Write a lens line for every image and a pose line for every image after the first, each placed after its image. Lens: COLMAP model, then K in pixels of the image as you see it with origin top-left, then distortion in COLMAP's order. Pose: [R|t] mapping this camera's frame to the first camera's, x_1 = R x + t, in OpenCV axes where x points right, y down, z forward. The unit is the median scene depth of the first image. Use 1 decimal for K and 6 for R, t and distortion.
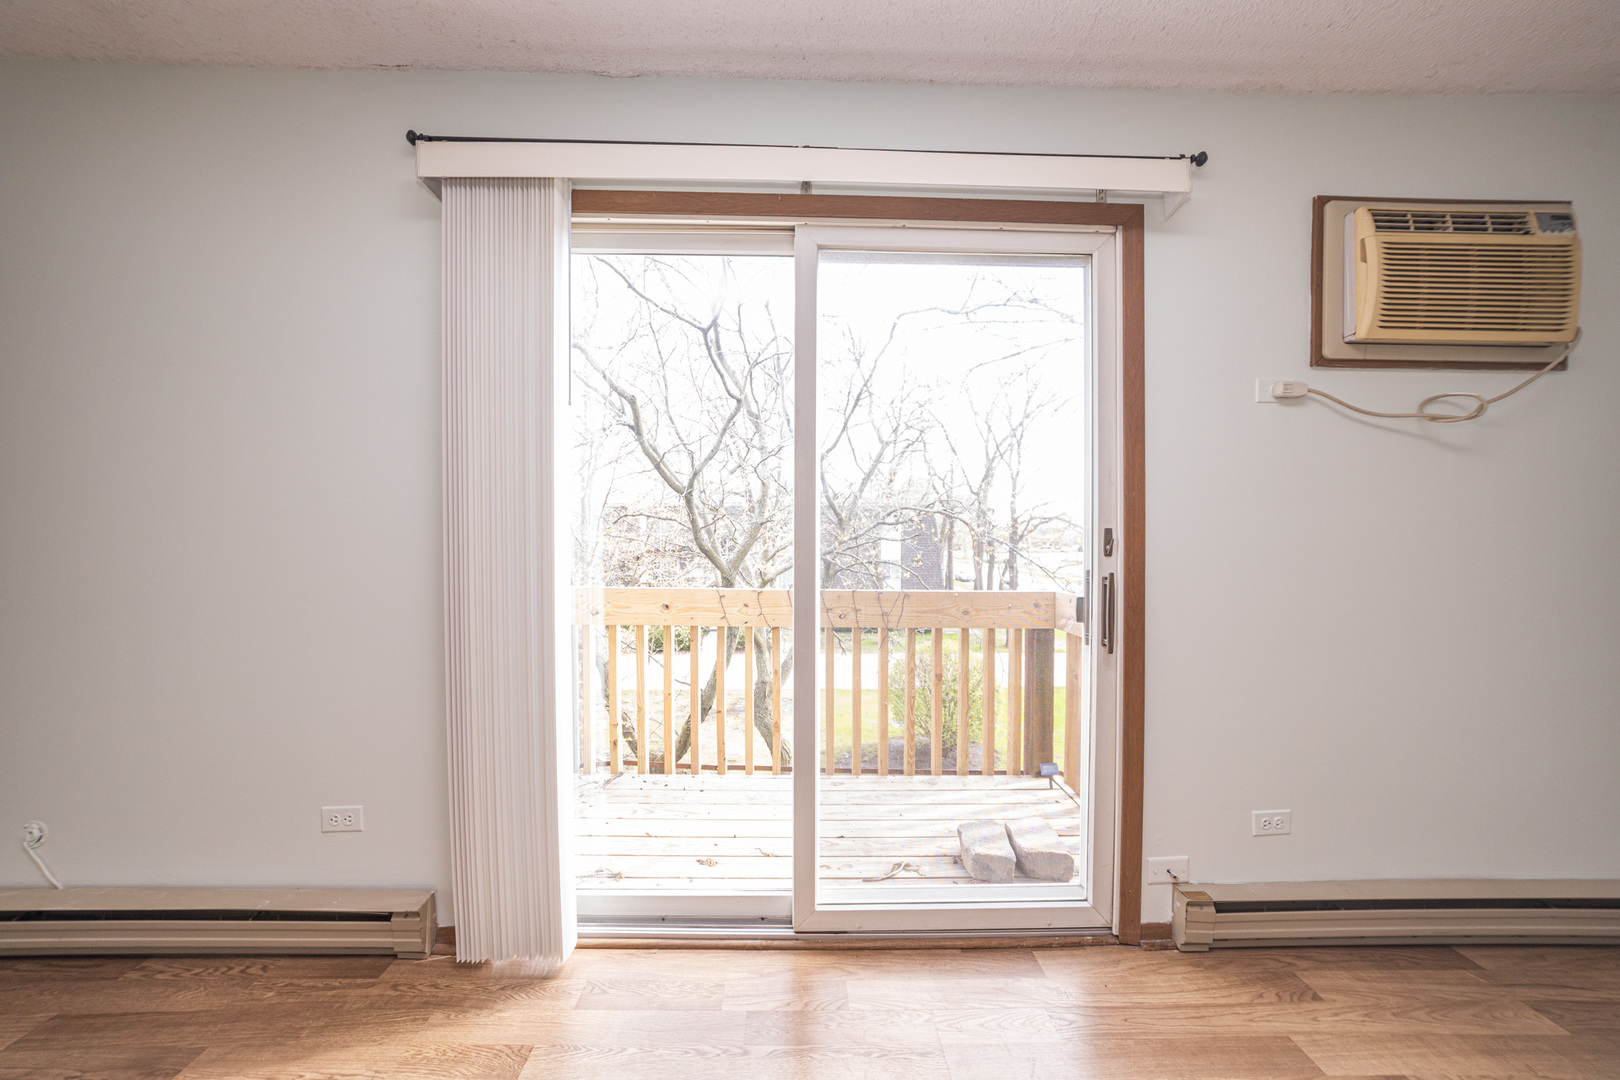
lens RADIAL K [[613.5, 0, 810.0], [0, 613.5, 540.0], [0, 0, 1]] dist [0.002641, 0.000341]
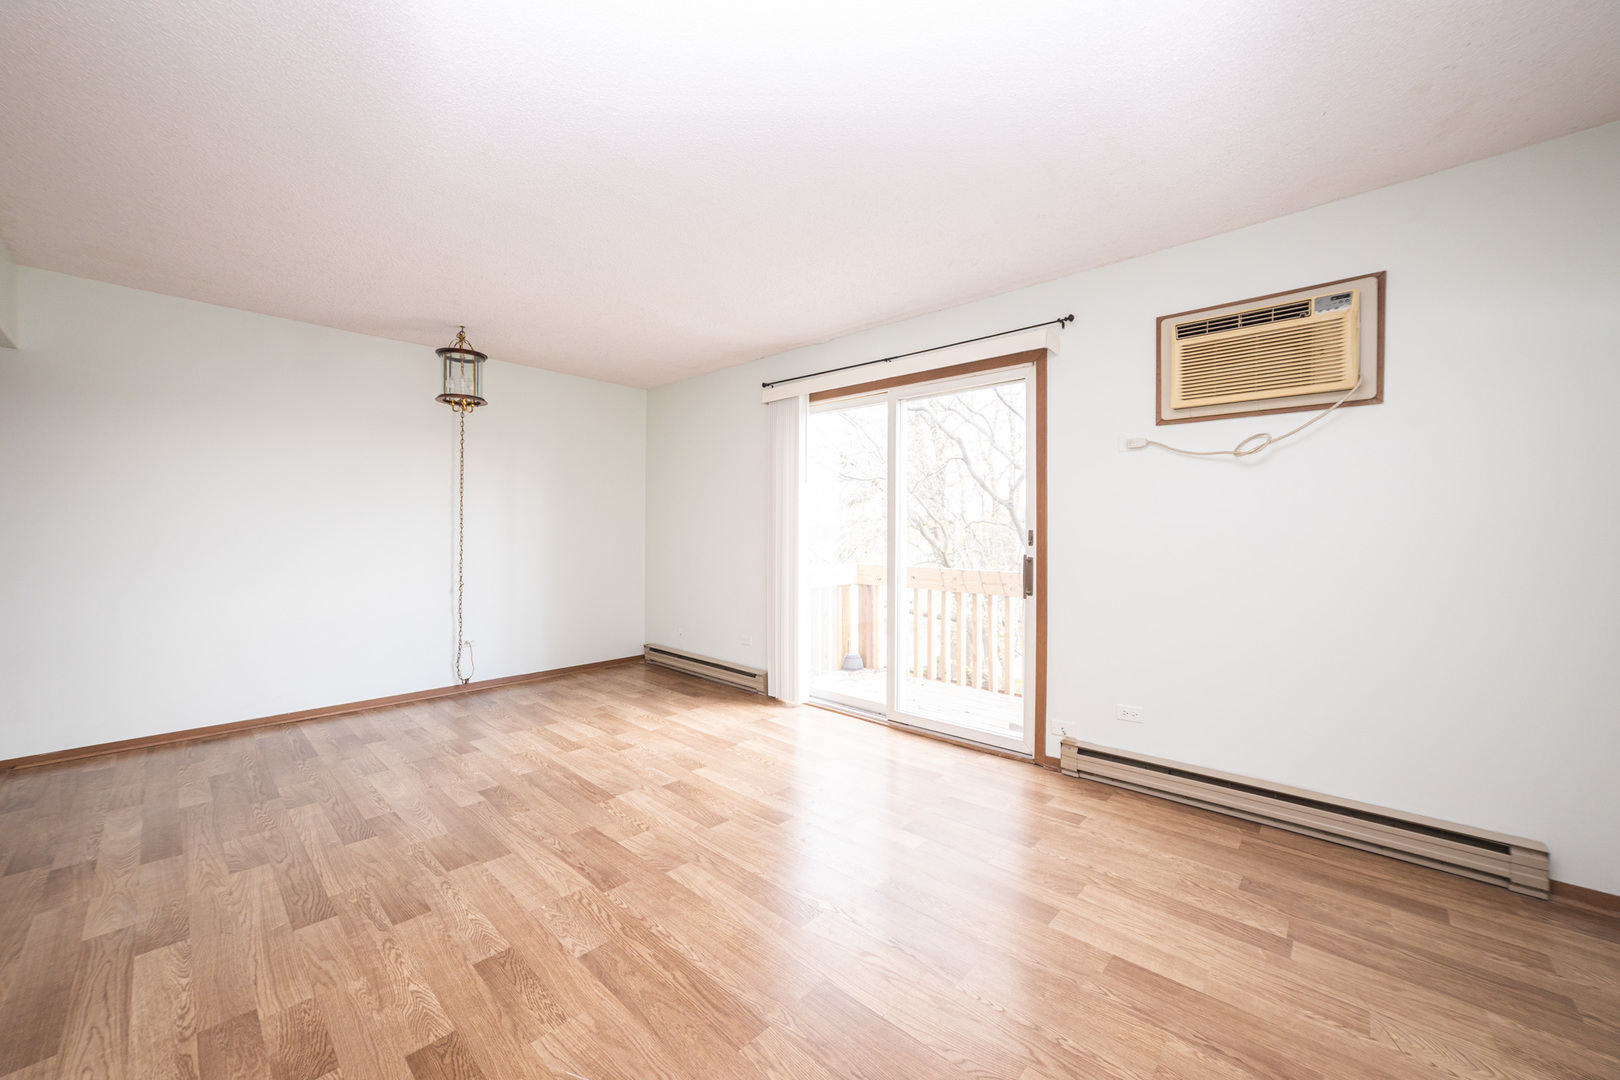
lens RADIAL K [[613.5, 0, 810.0], [0, 613.5, 540.0], [0, 0, 1]] dist [0.002641, 0.000341]
pose [[0.723316, 0.004327, -0.690503, 1.269879], [-0.008898, 0.999956, -0.003054, 0.021206], [0.690460, 0.008353, 0.723323, -0.742169]]
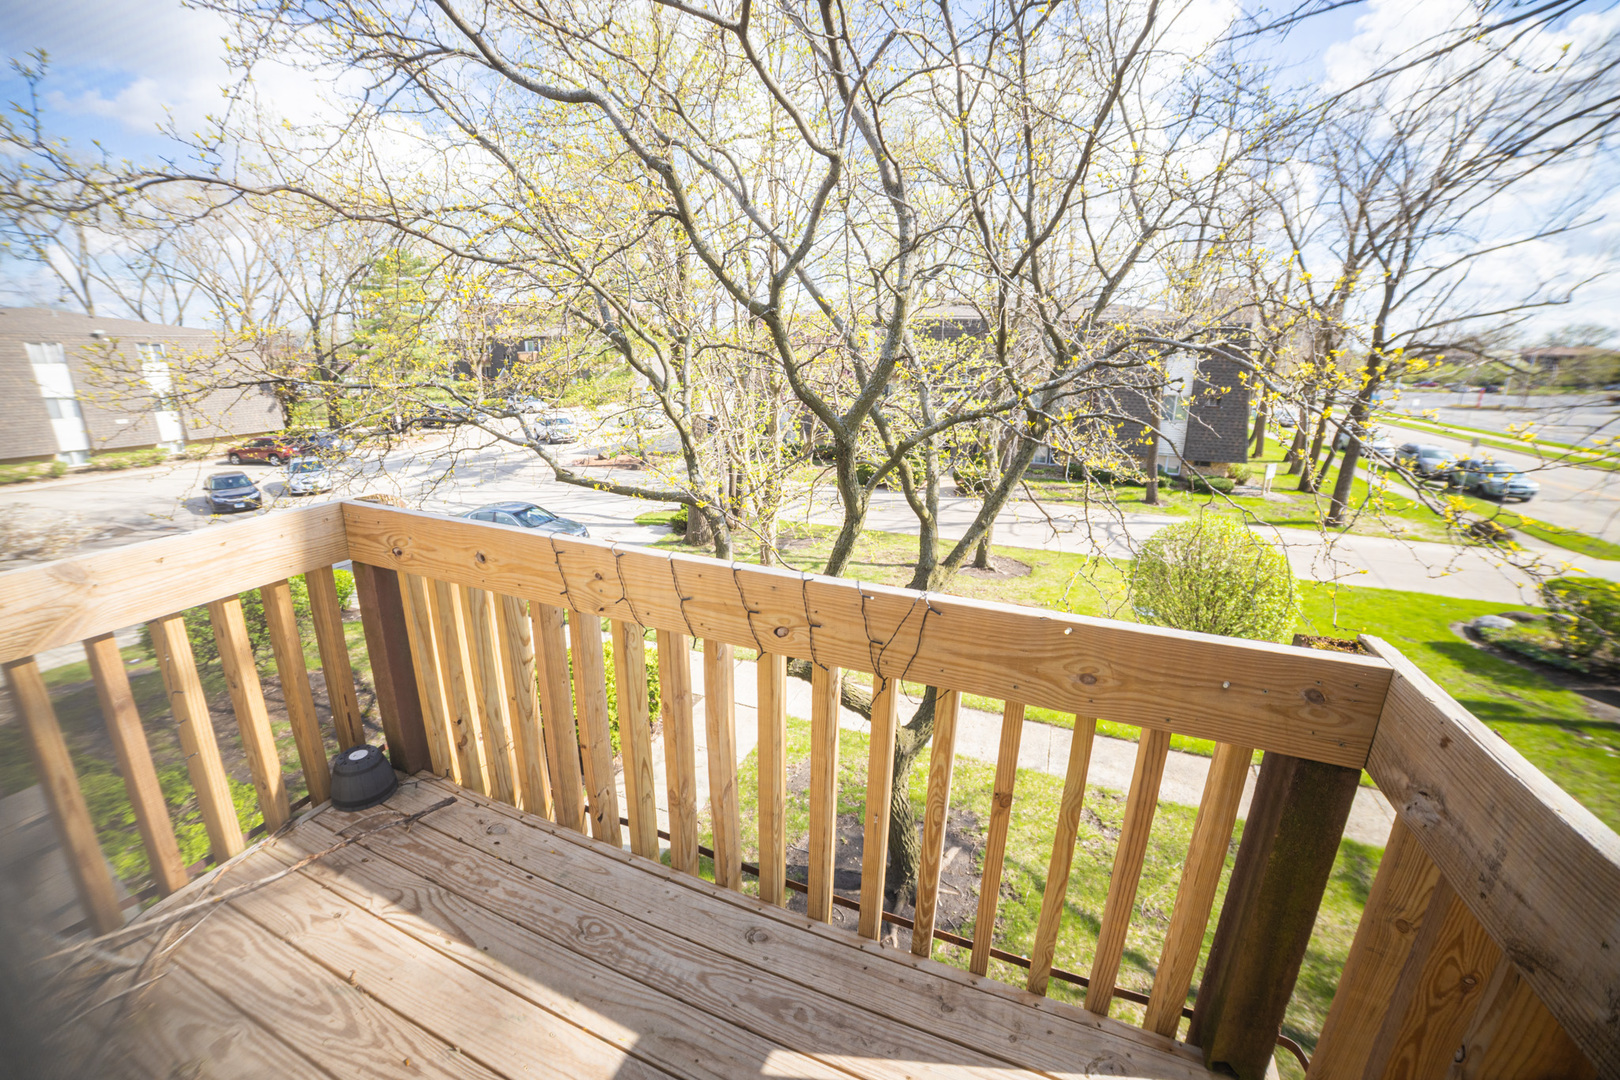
lens RADIAL K [[613.5, 0, 810.0], [0, 613.5, 540.0], [0, 0, 1]] dist [0.002641, 0.000341]
pose [[0.923947, 0.123481, -0.362041, 0.390134], [-0.017131, 0.958872, 0.283322, -0.110339], [0.382136, -0.255572, 0.888063, 1.108493]]
